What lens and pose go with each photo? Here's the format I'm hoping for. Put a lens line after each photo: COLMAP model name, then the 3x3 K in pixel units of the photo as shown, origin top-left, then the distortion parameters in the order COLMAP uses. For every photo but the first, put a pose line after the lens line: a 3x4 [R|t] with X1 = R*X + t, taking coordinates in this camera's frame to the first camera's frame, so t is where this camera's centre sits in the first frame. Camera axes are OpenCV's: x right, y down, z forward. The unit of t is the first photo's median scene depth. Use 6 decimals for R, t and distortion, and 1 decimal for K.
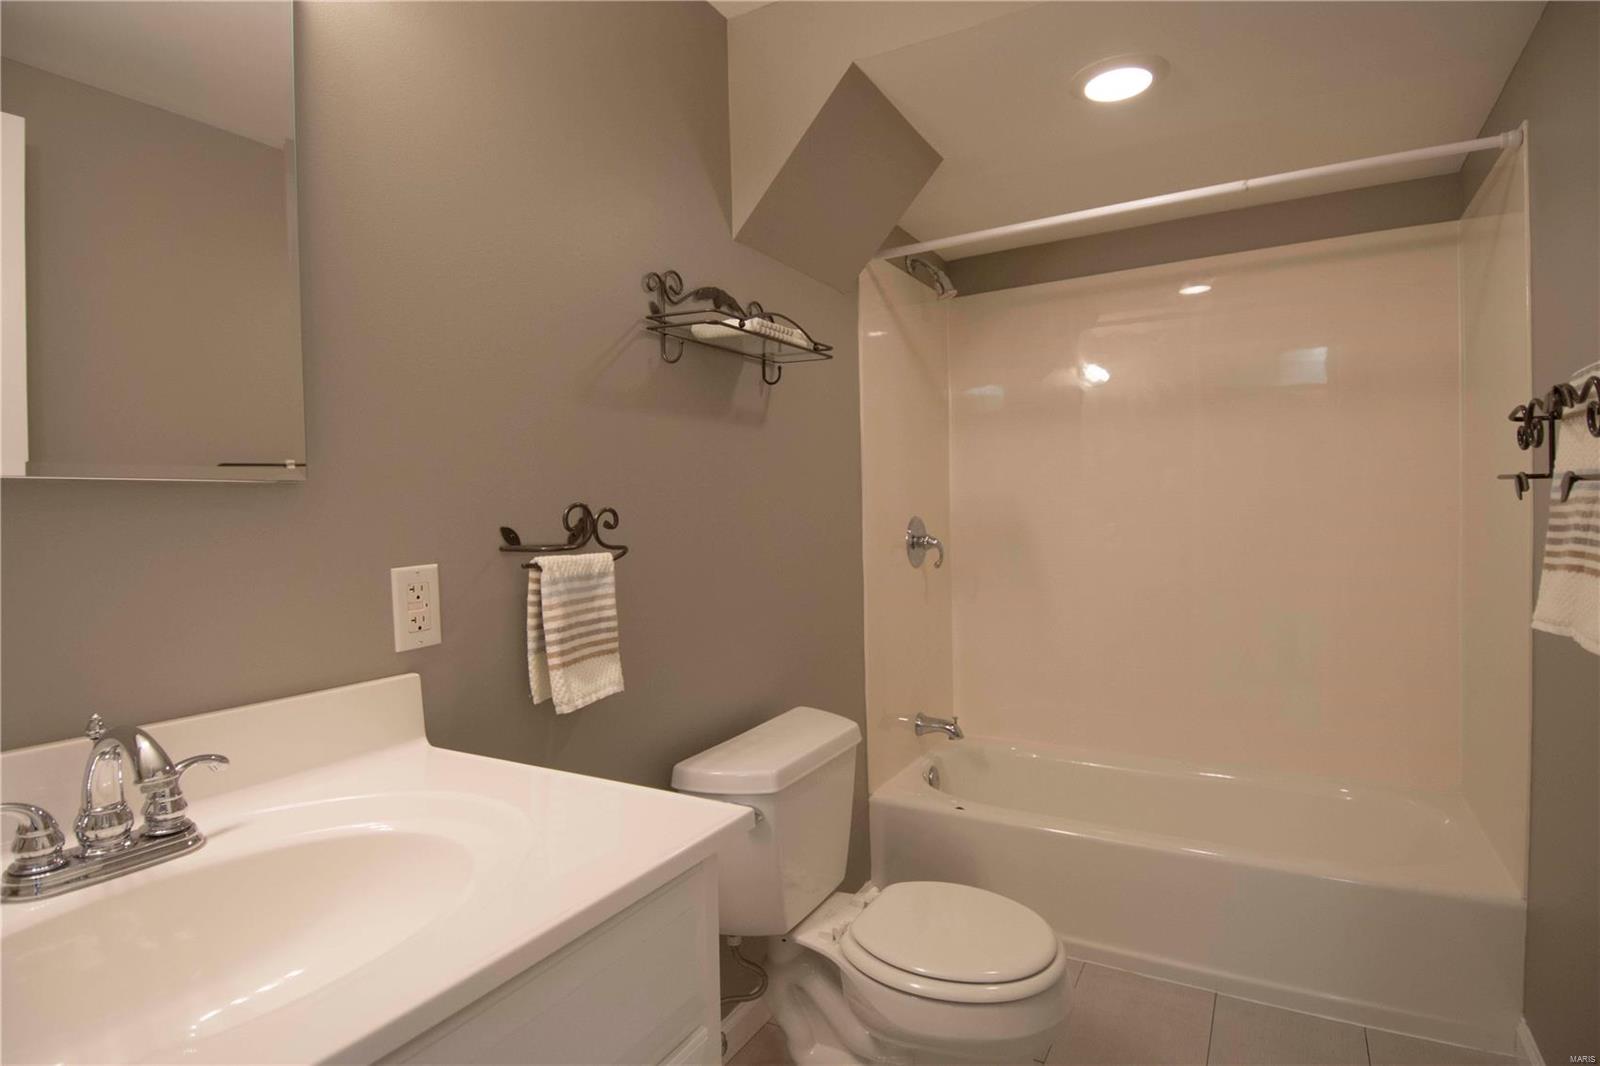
lens RADIAL K [[838.3, 0, 807.4], [0, 838.3, 528.5], [0, 0, 1]] dist [0.079332, -0.073325]
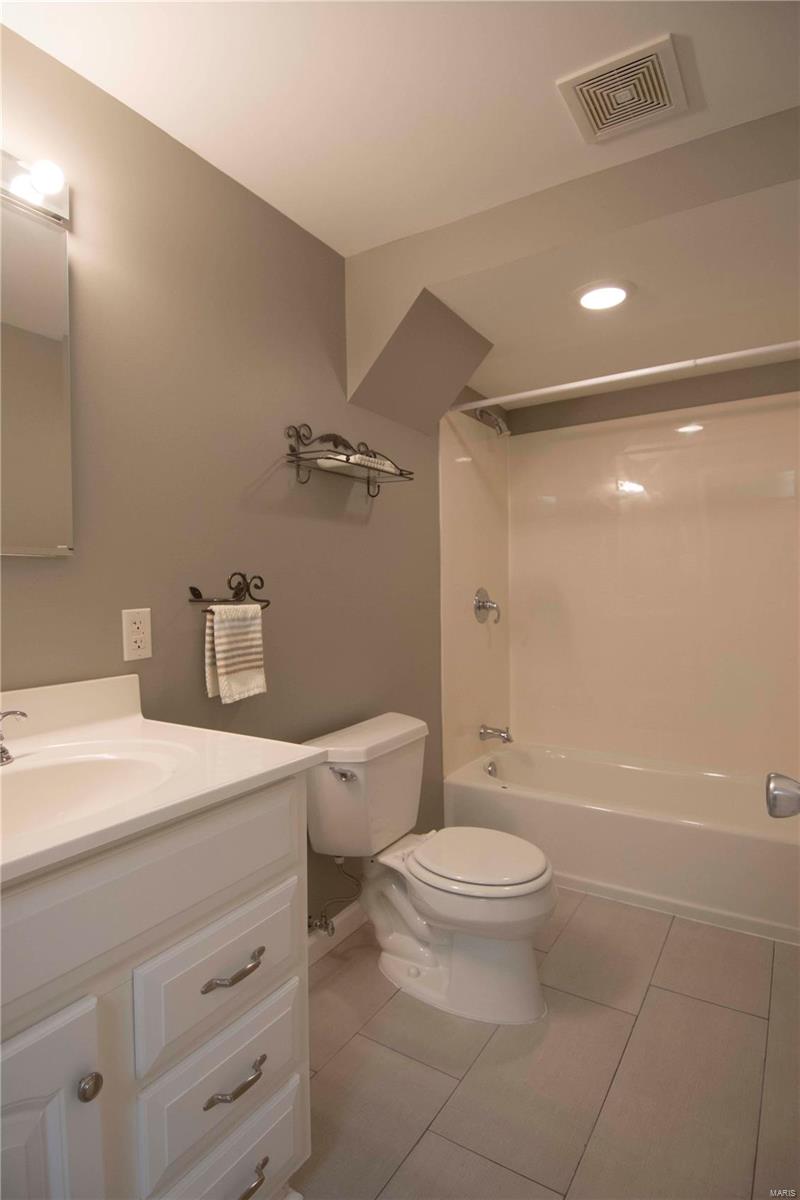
lens RADIAL K [[628.7, 0, 402.9], [0, 628.7, 592.8], [0, 0, 1]] dist [0.079332, -0.073325]
pose [[0.998709, 0.008777, -0.050032, 0.077164], [-0.009488, 0.999857, -0.013982, 0.017329], [0.049902, 0.014438, 0.998650, -0.137198]]
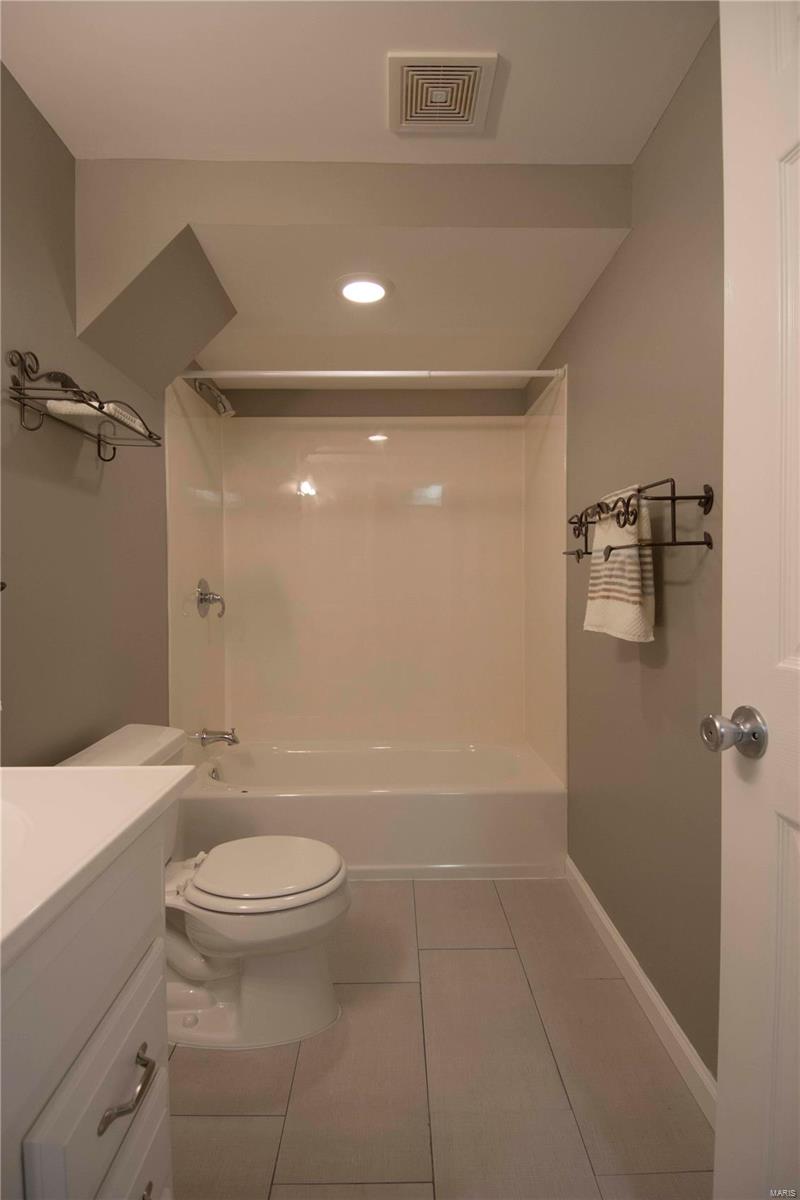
lens RADIAL K [[628.7, 0, 402.9], [0, 628.7, 592.8], [0, 0, 1]] dist [0.079332, -0.073325]
pose [[0.866560, 0.008219, 0.499006, -0.148651], [0.000625, 0.999846, -0.017554, 0.040999], [-0.499073, 0.015523, 0.866421, -0.016333]]
